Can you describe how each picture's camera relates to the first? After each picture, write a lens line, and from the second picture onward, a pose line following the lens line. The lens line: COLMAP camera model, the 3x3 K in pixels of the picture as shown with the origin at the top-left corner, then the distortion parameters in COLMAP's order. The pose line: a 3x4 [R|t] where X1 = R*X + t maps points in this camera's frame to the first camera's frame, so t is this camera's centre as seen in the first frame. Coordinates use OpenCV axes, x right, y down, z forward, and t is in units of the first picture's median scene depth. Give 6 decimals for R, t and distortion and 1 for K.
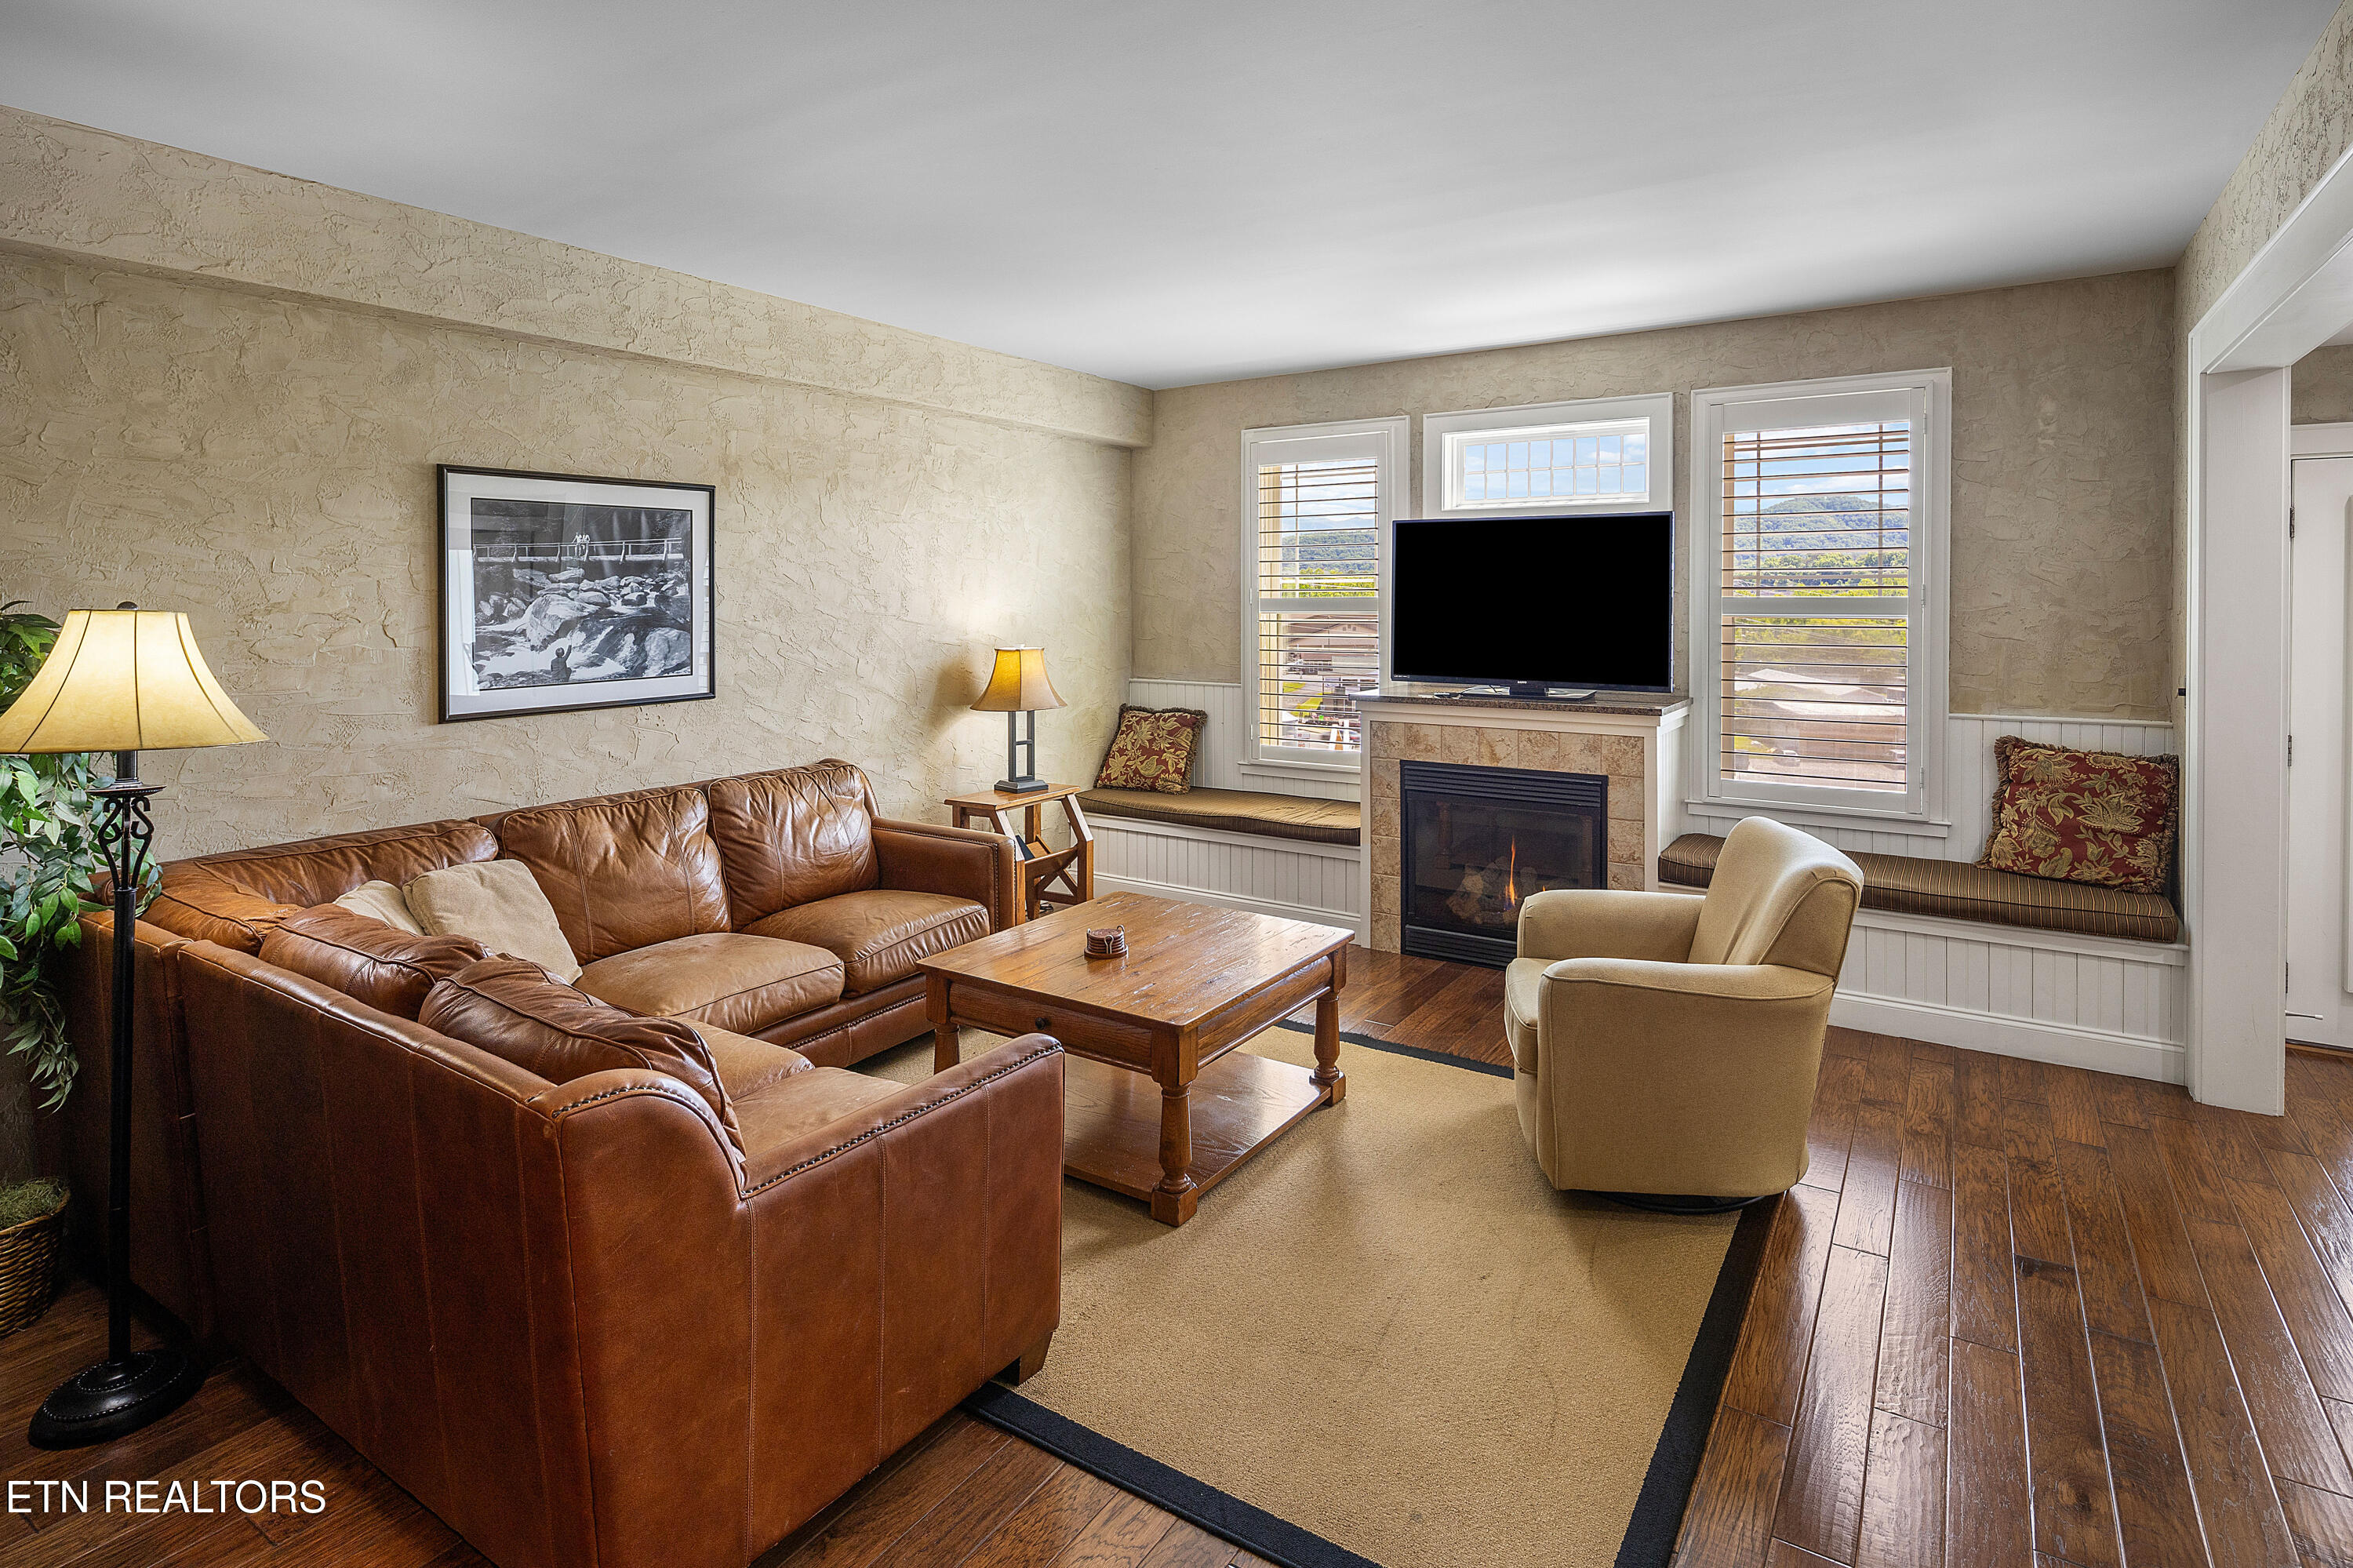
lens RADIAL K [[1169.0, 0, 1251.9], [0, 1169.0, 600.5], [0, 0, 1]] dist [0.000398, -0.000901]
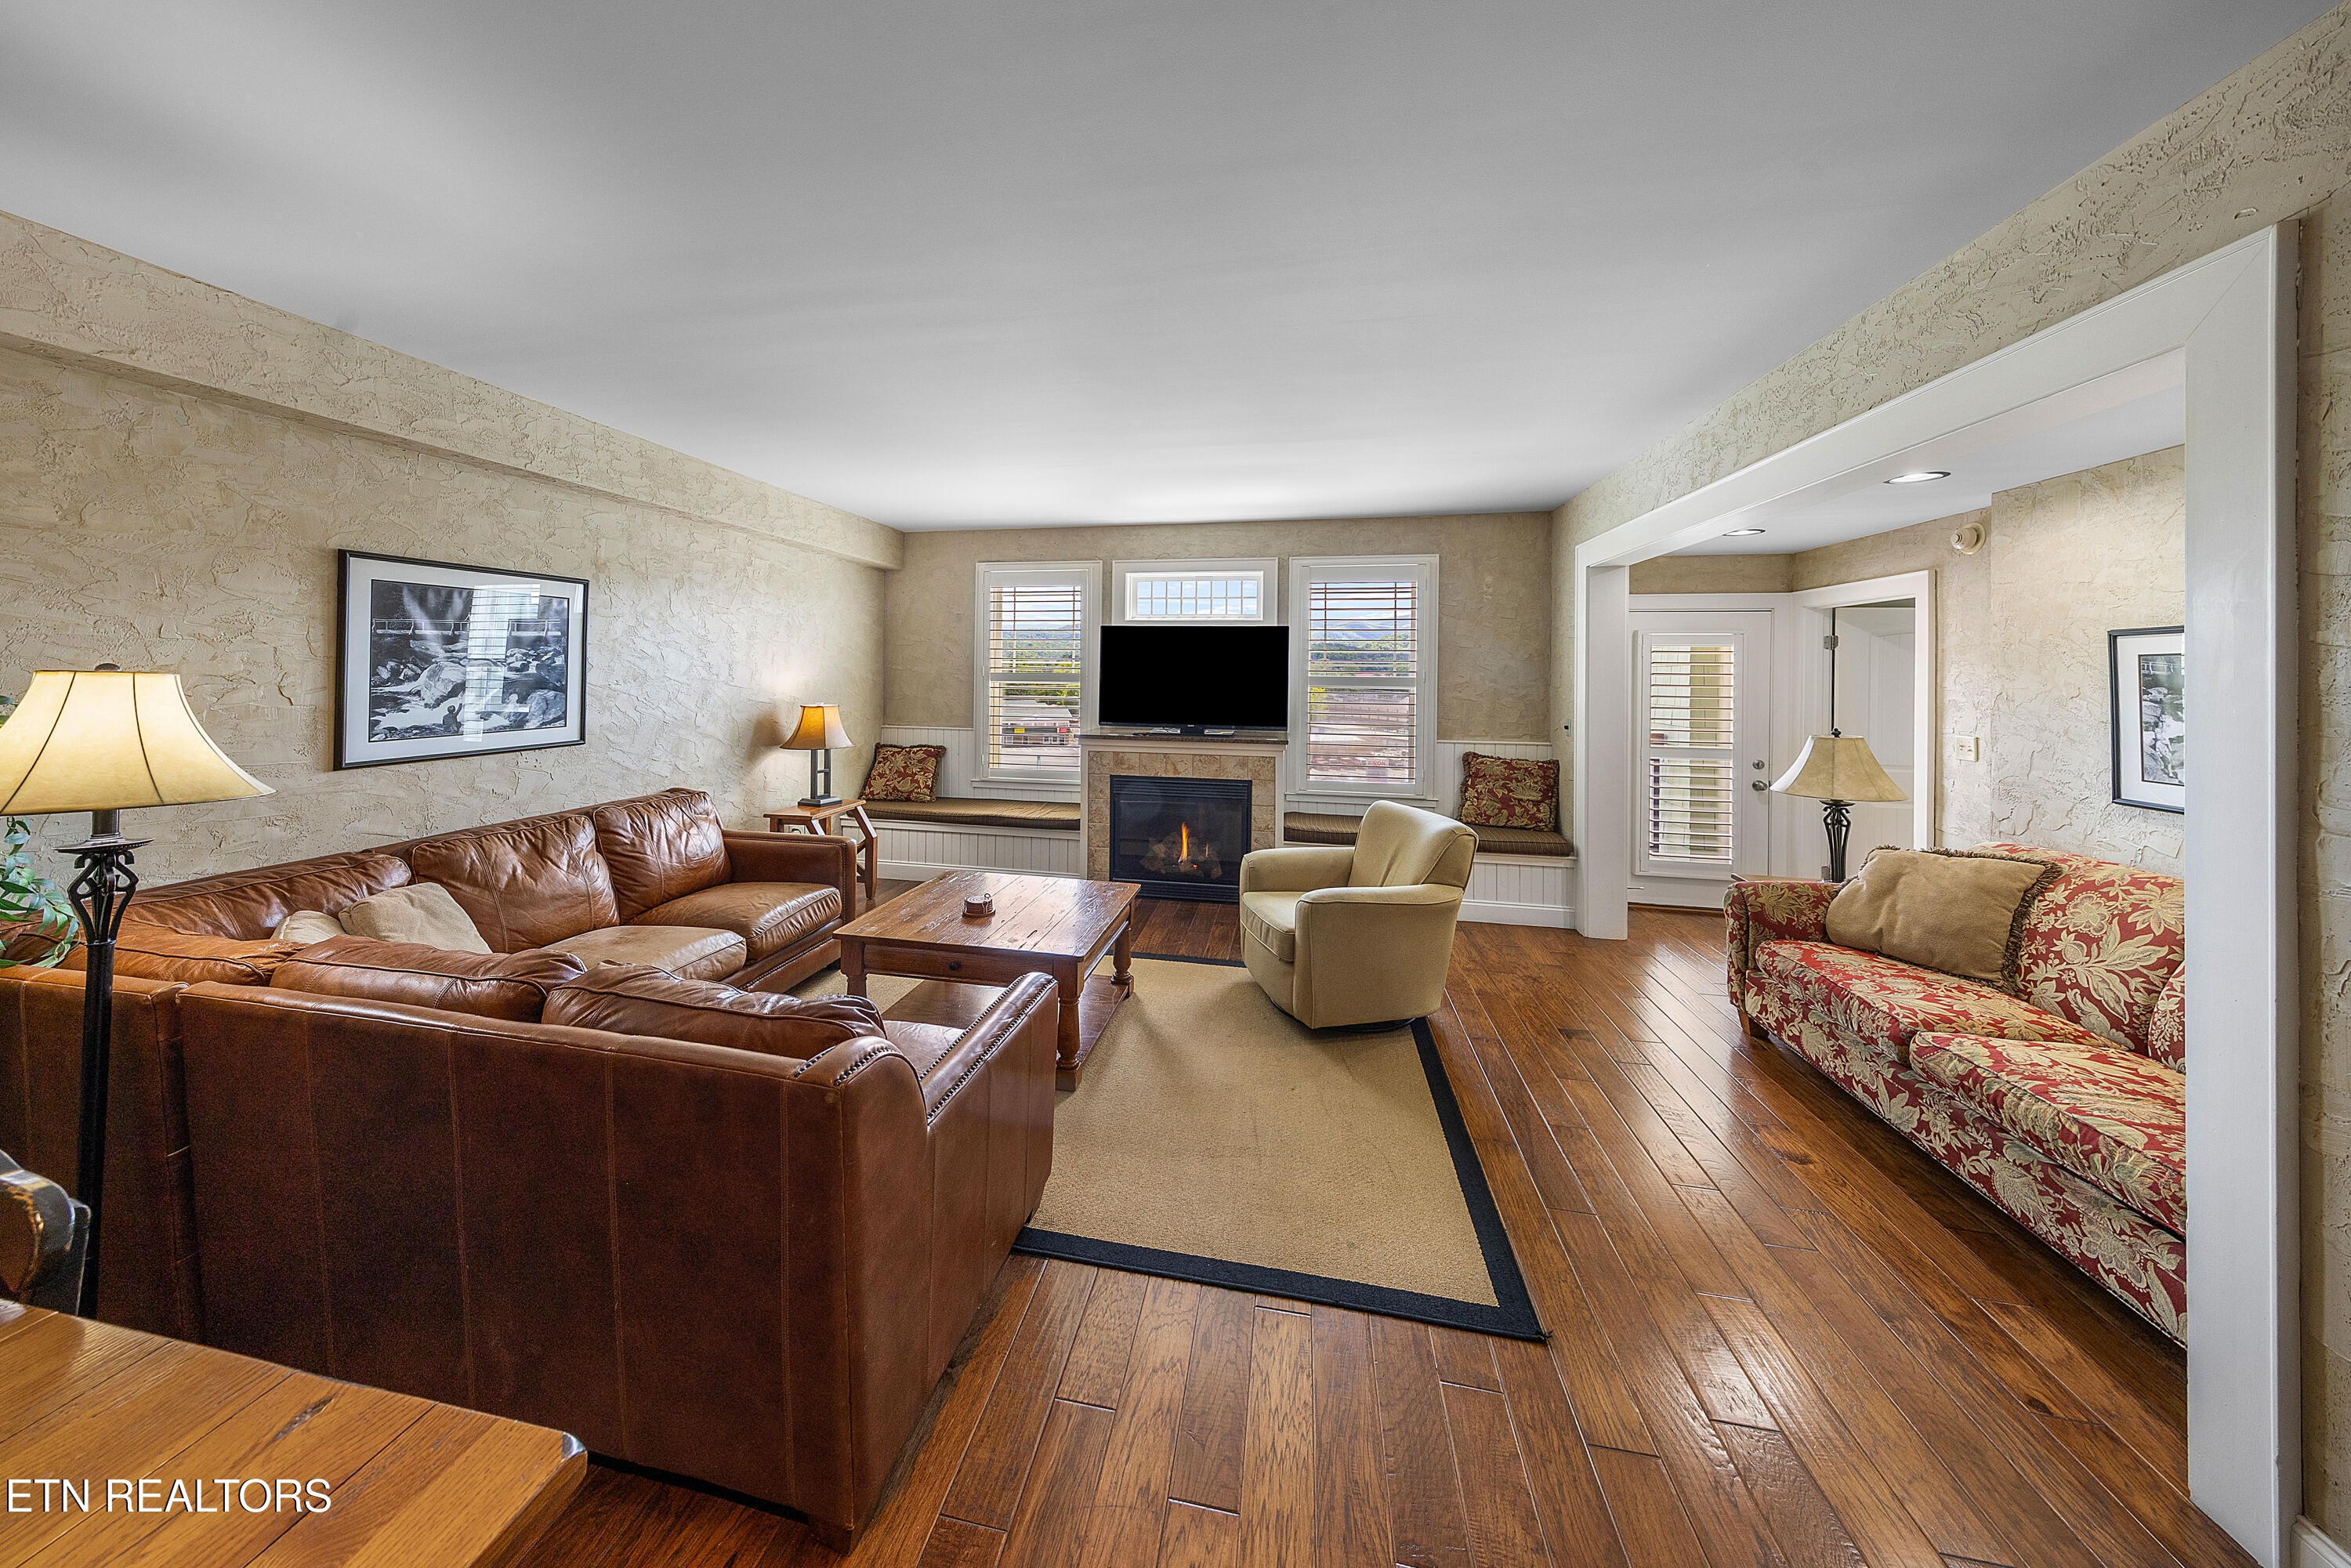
lens RADIAL K [[723.9, 0, 1143.3], [0, 723.9, 664.9], [0, 0, 1]] dist [0.000868, 0.000104]
pose [[0.944879, 0.016973, 0.326980, -0.175339], [-0.012663, 0.999803, -0.015307, 0.000342], [-0.327176, 0.010323, 0.944907, 0.051569]]
